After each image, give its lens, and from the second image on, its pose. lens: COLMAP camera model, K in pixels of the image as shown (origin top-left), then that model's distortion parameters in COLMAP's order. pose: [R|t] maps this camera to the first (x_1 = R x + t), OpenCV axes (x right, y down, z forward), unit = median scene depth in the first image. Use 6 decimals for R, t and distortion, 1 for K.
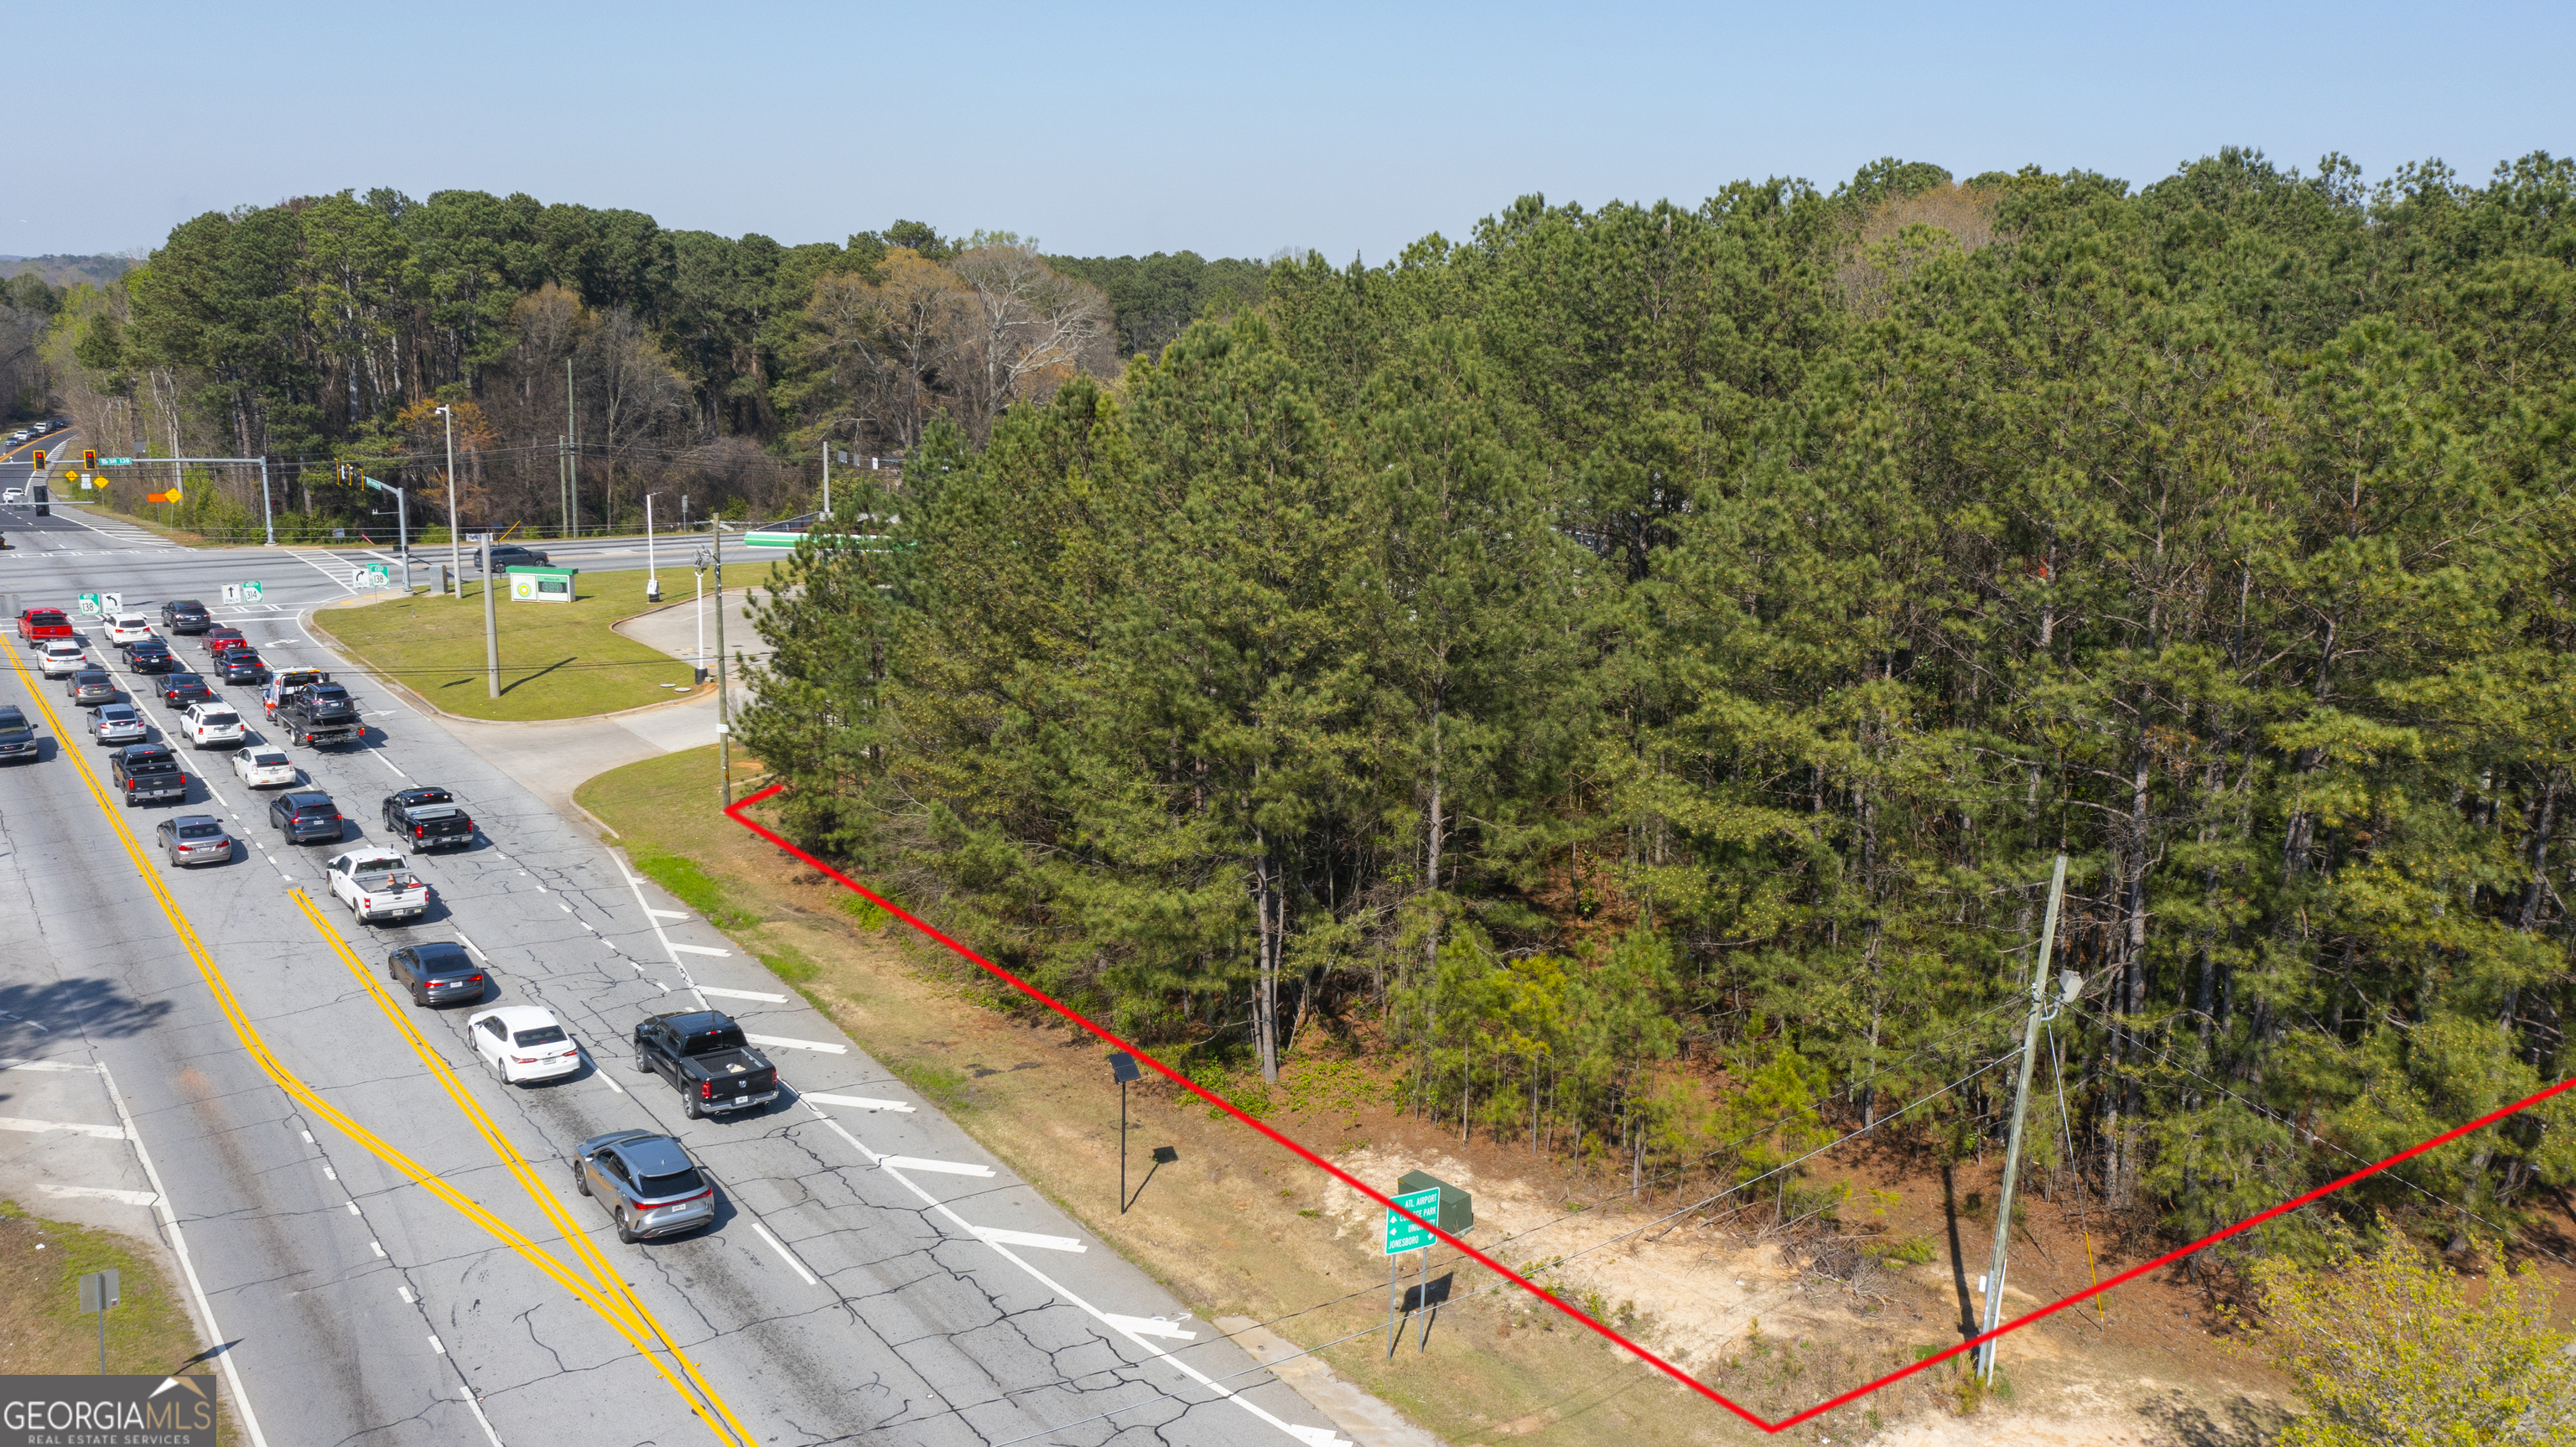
lens RADIAL K [[2056.9, 0, 1288.0], [0, 2056.9, 723.5], [0, 0, 1]] dist [-0.005770, 0.005063]
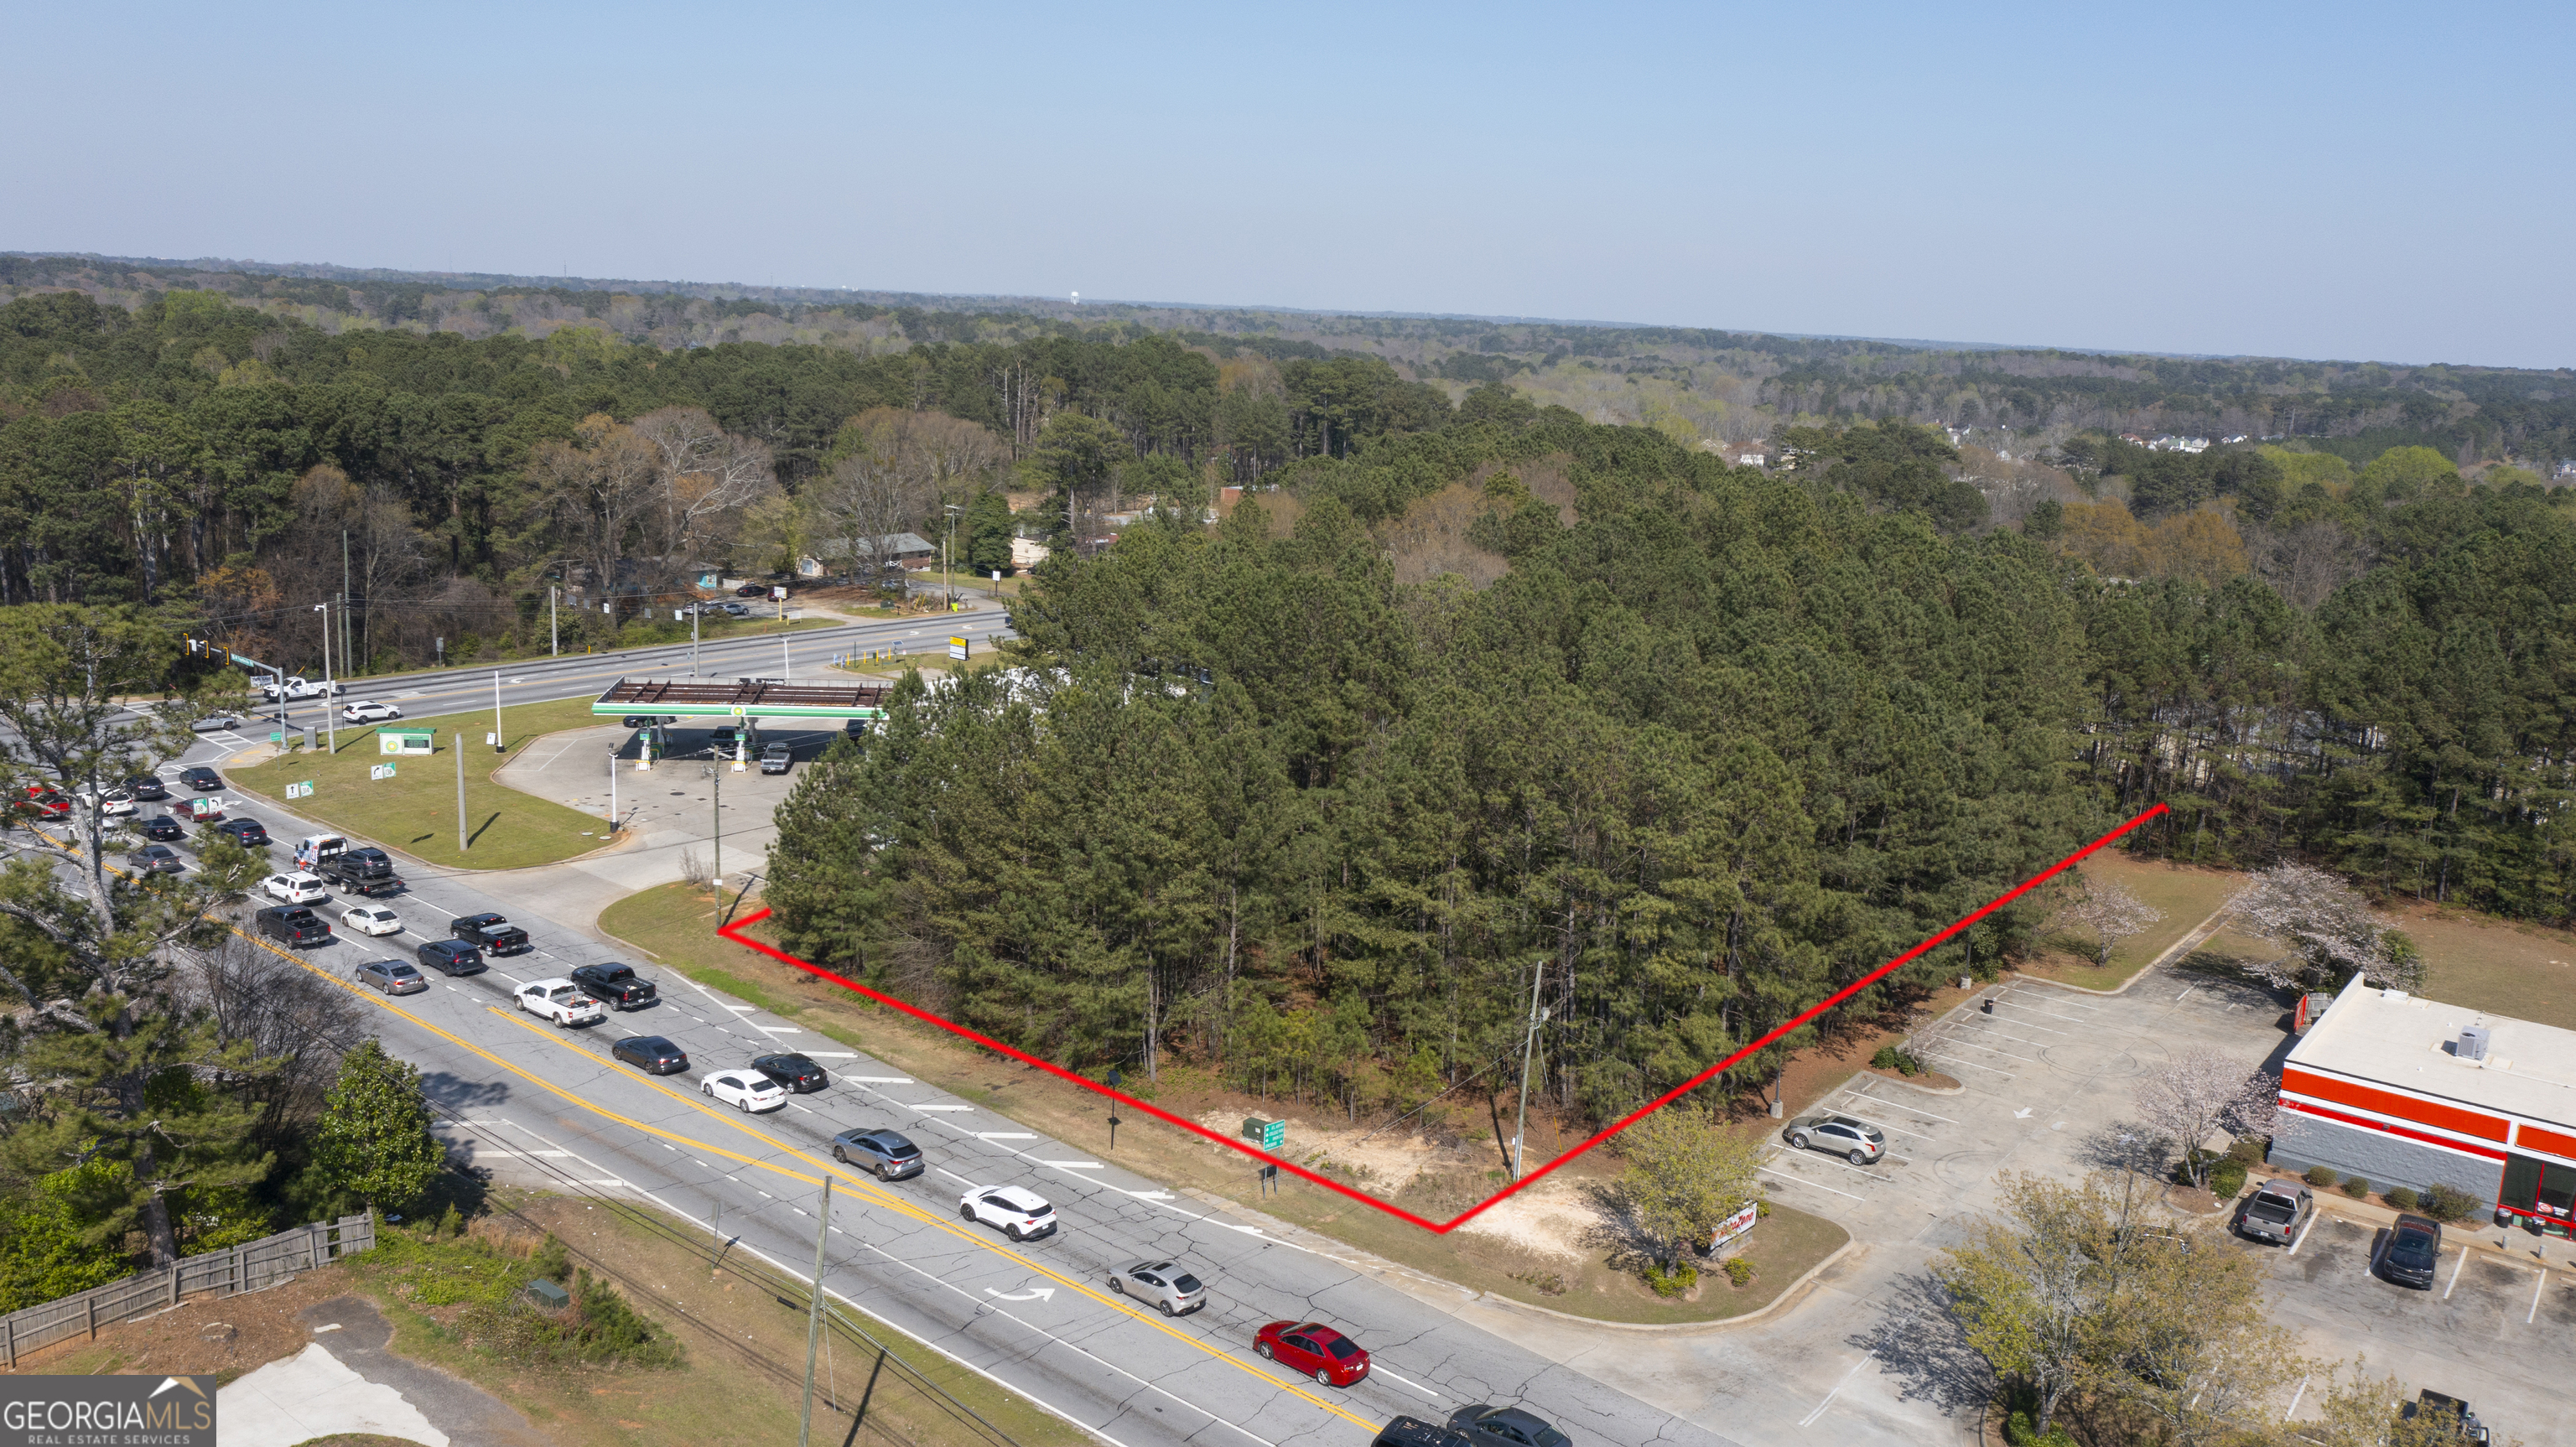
lens RADIAL K [[2081.4, 0, 1272.3], [0, 2081.4, 740.9], [0, 0, 1]] dist [-0.010870, -0.000025]
pose [[0.969900, -0.035882, 0.240847, -0.402874], [0.032407, 0.999306, 0.018376, -0.197229], [-0.241339, -0.010018, 0.970389, -1.024428]]
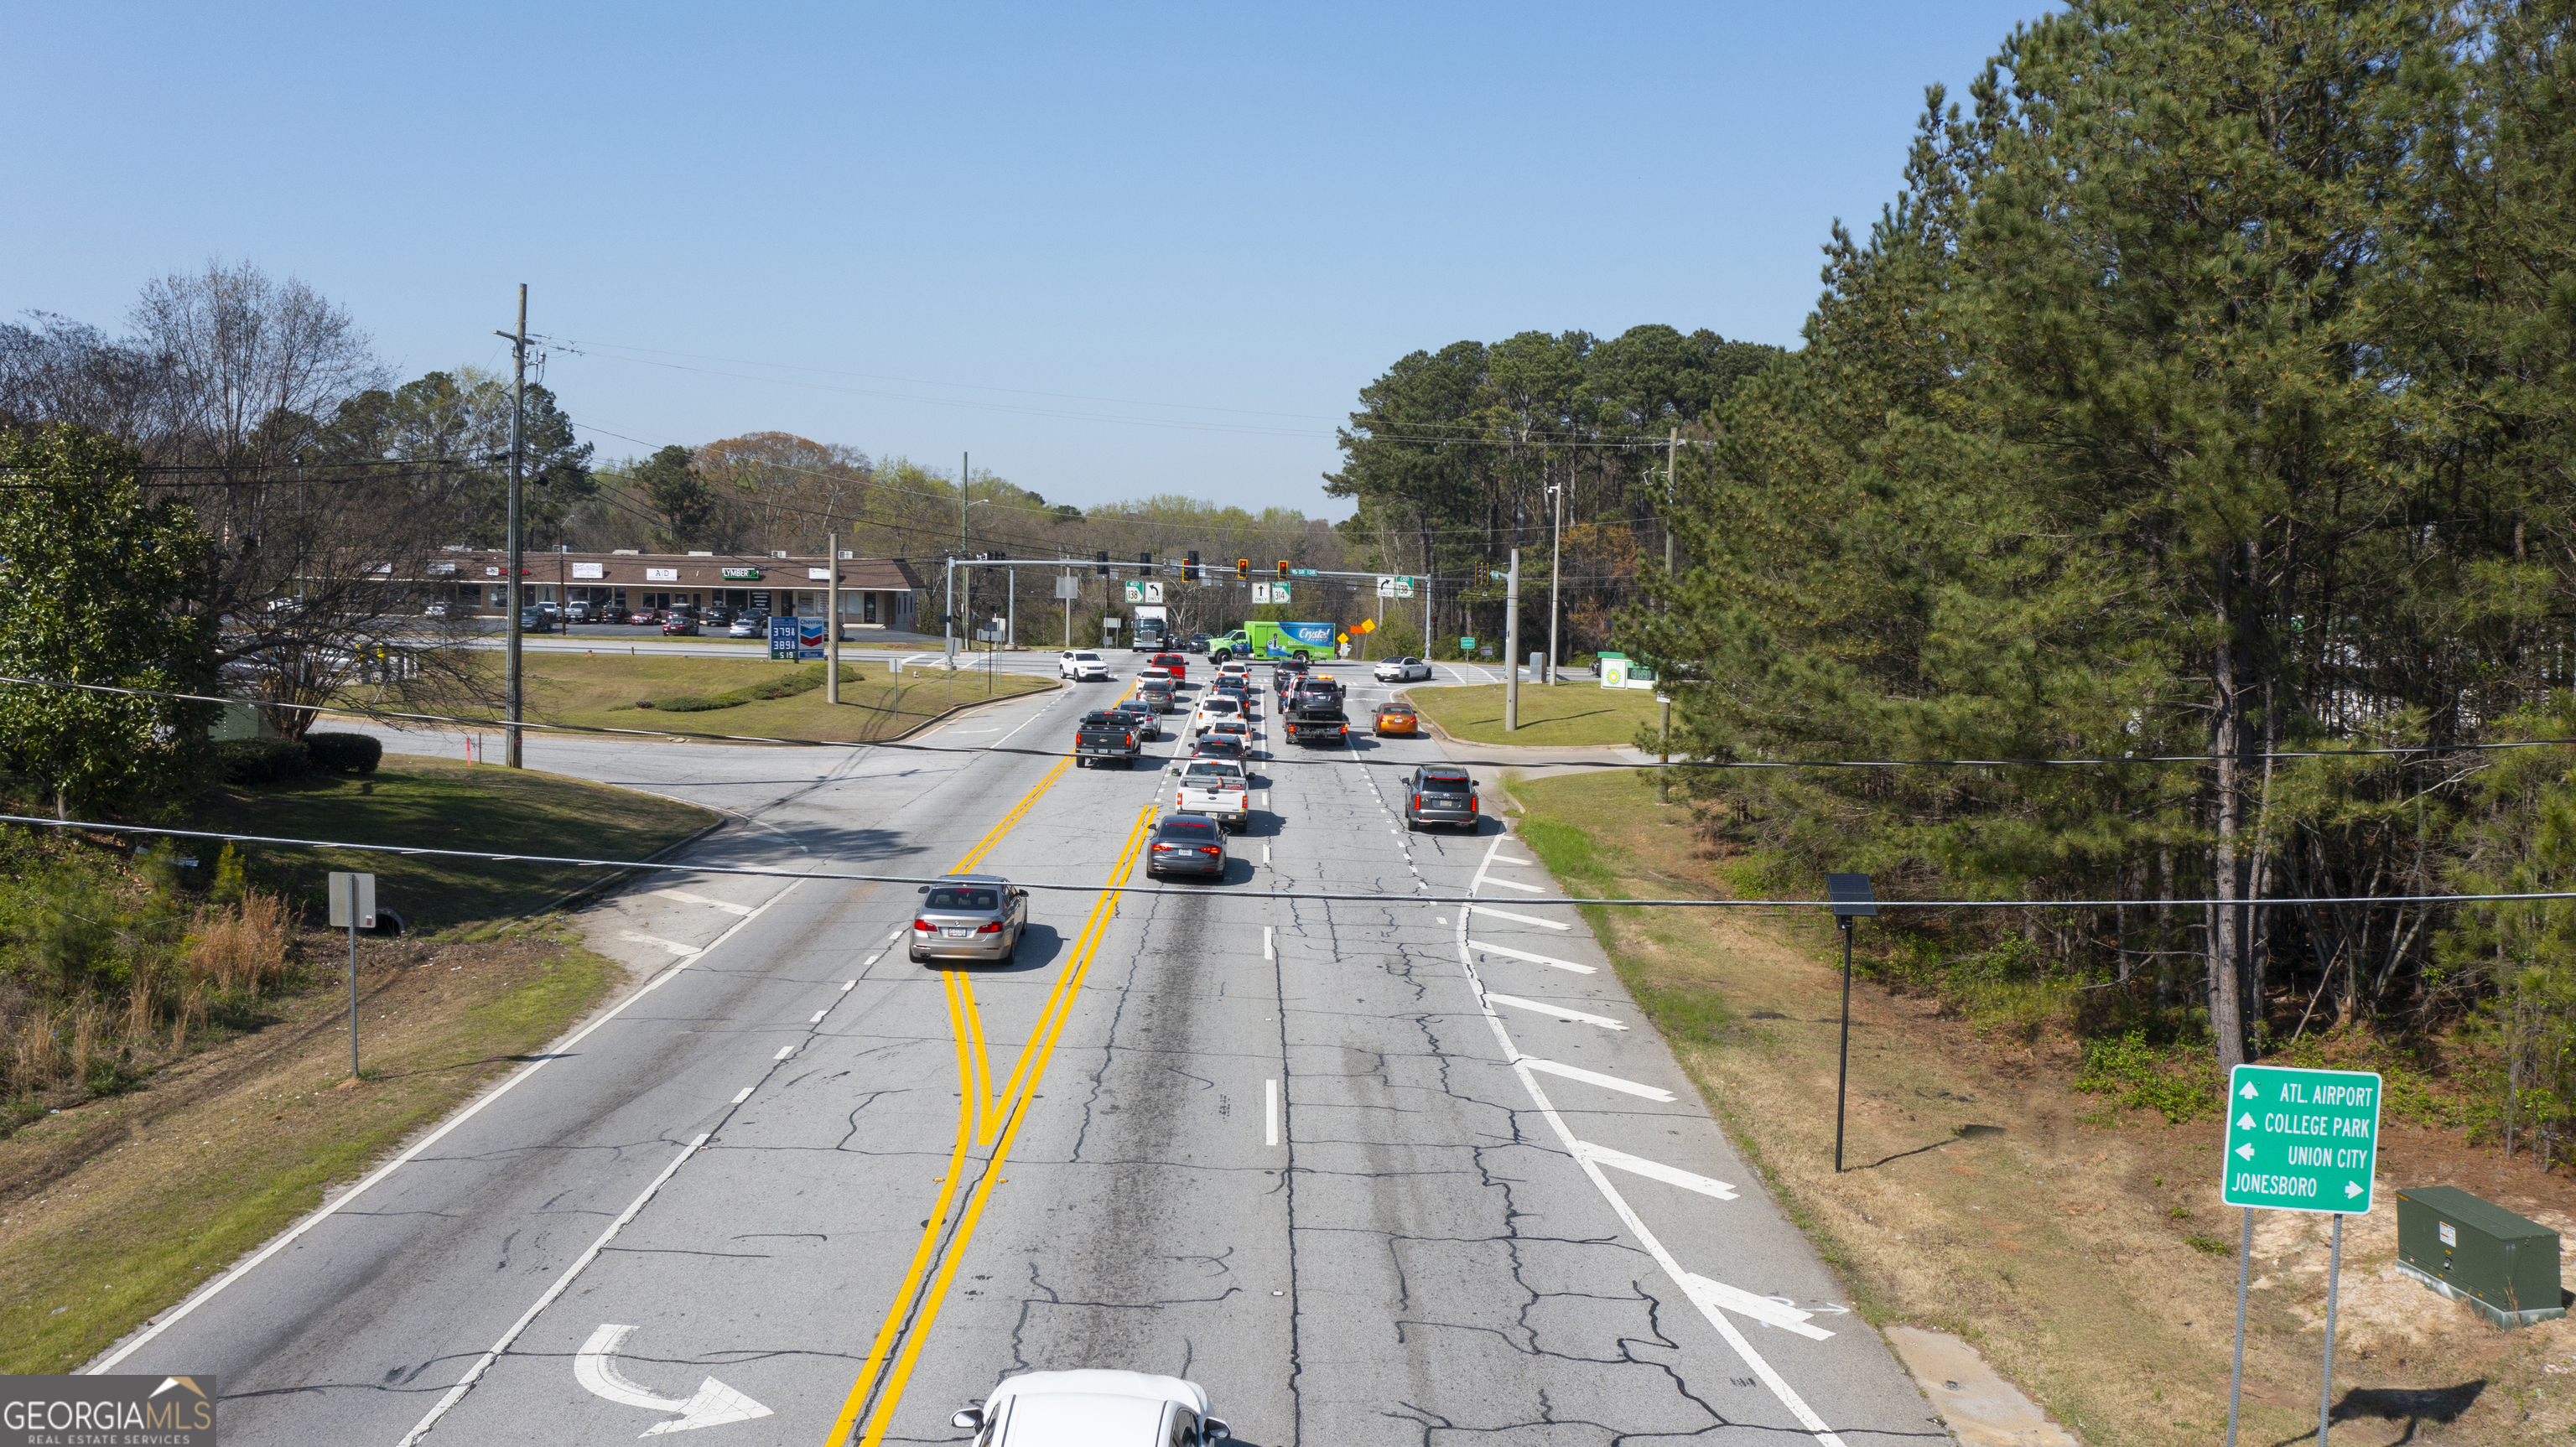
lens RADIAL K [[2056.9, 0, 1288.0], [0, 2056.9, 723.5], [0, 0, 1]] dist [-0.005770, 0.005063]
pose [[0.818949, 0.043064, -0.572248, 0.109416], [-0.125609, 0.986452, -0.105525, 0.192302], [0.559951, 0.158299, 0.813263, 0.435789]]
